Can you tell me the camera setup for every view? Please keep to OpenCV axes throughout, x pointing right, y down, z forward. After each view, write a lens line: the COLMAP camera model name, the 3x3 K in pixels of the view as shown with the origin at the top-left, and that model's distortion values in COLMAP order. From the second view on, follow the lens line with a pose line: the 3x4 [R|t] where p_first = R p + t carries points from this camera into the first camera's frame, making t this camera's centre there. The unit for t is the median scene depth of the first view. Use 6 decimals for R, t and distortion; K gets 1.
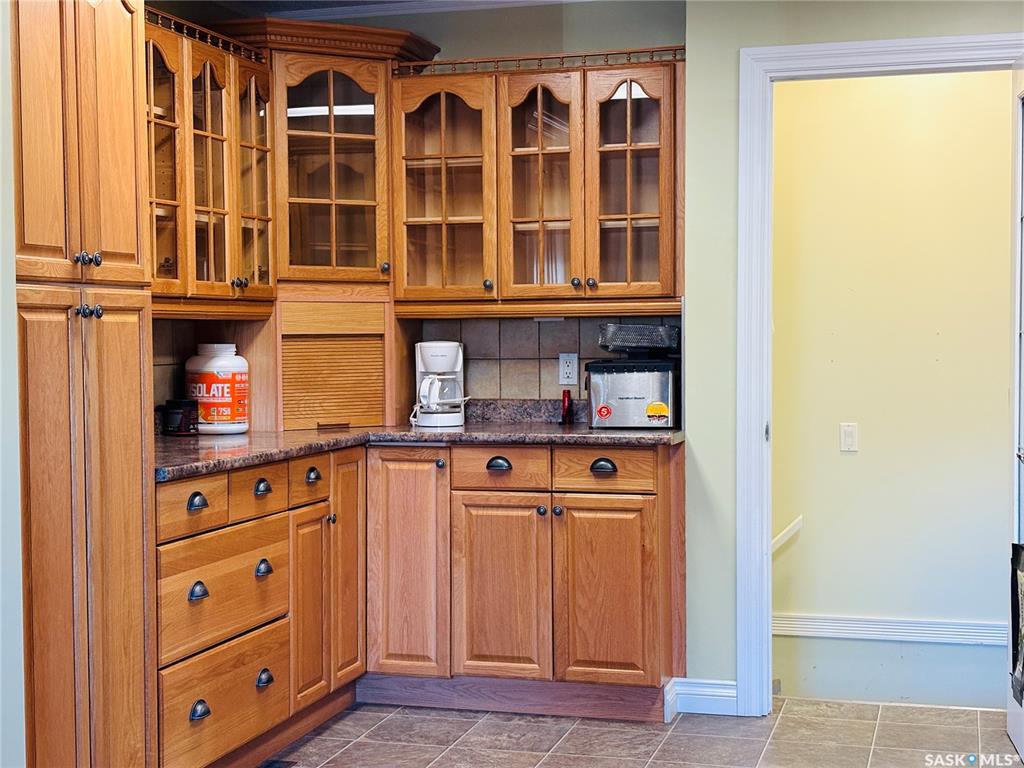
lens RADIAL K [[1537.8, 0, 512.0], [0, 1537.8, 384.0], [0, 0, 1]] dist [0.316765, -1.349393]
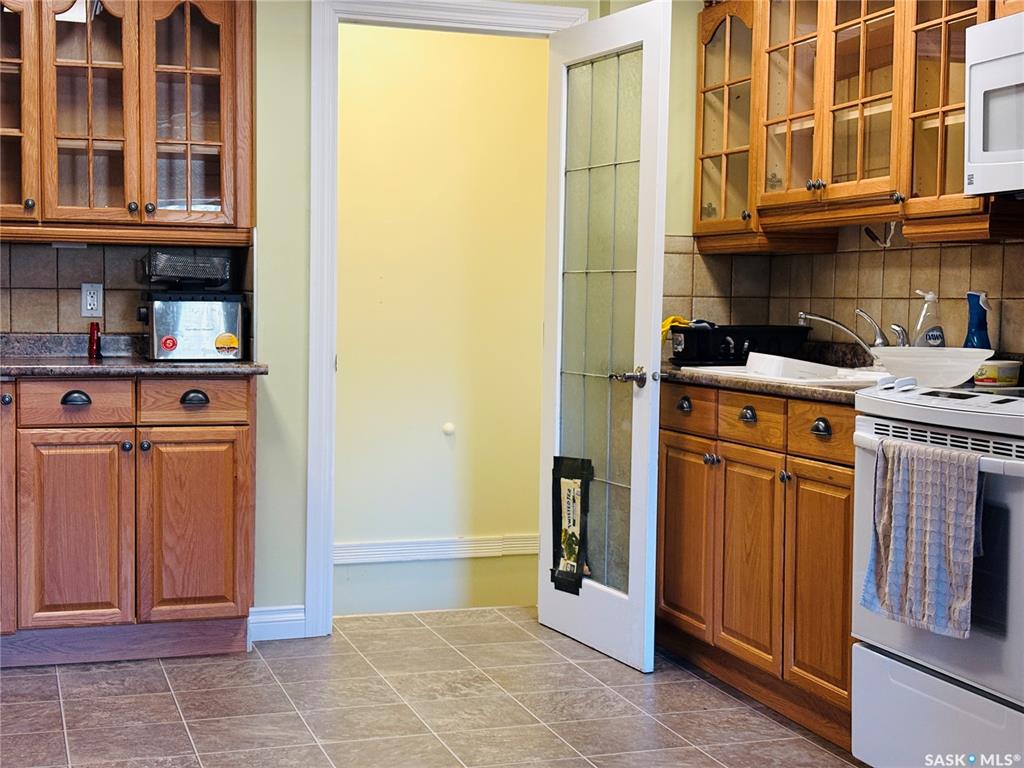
lens RADIAL K [[1537.8, 0, 512.0], [0, 1537.8, 384.0], [0, 0, 1]] dist [0.316765, -1.349393]
pose [[0.828424, -0.012085, 0.559971, -0.315372], [-0.000276, 0.999758, 0.021984, 0.022437], [-0.560101, -0.018367, 0.828220, 0.075759]]
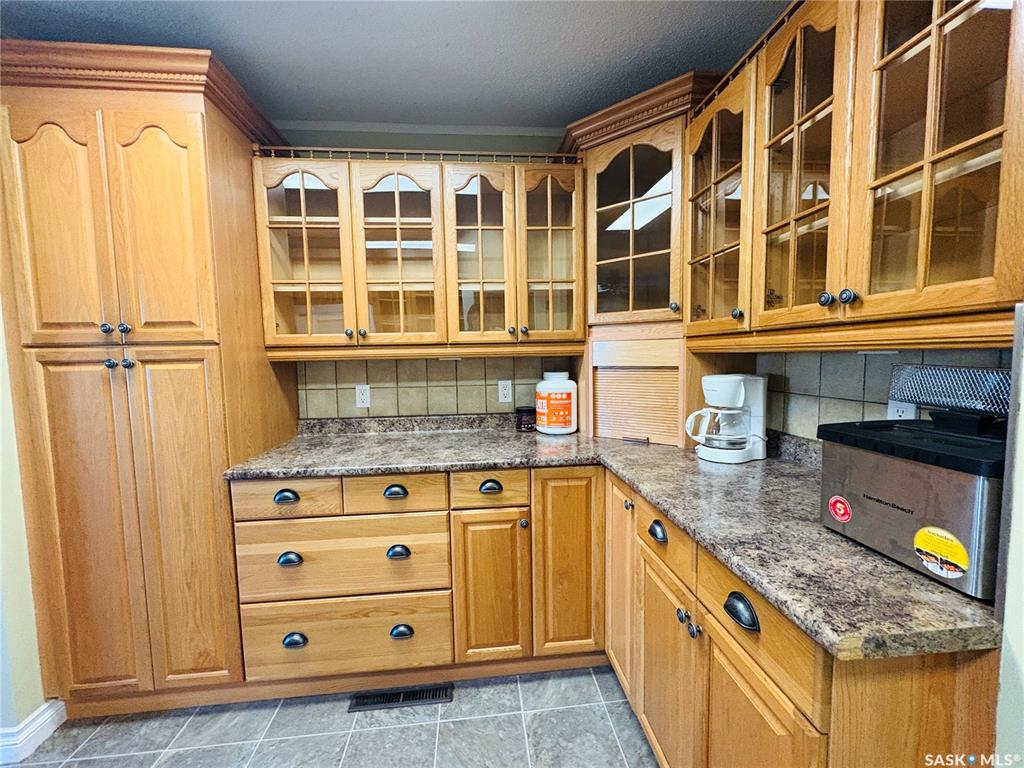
lens RADIAL K [[407.6, 0, 512.0], [0, 407.6, 384.0], [0, 0, 1]] dist [-0.000076, 0.000088]
pose [[0.366943, 0.070209, -0.927590, 0.161457], [-0.014741, 0.997461, 0.069666, -0.041788], [0.930126, -0.011890, 0.367047, 0.841509]]
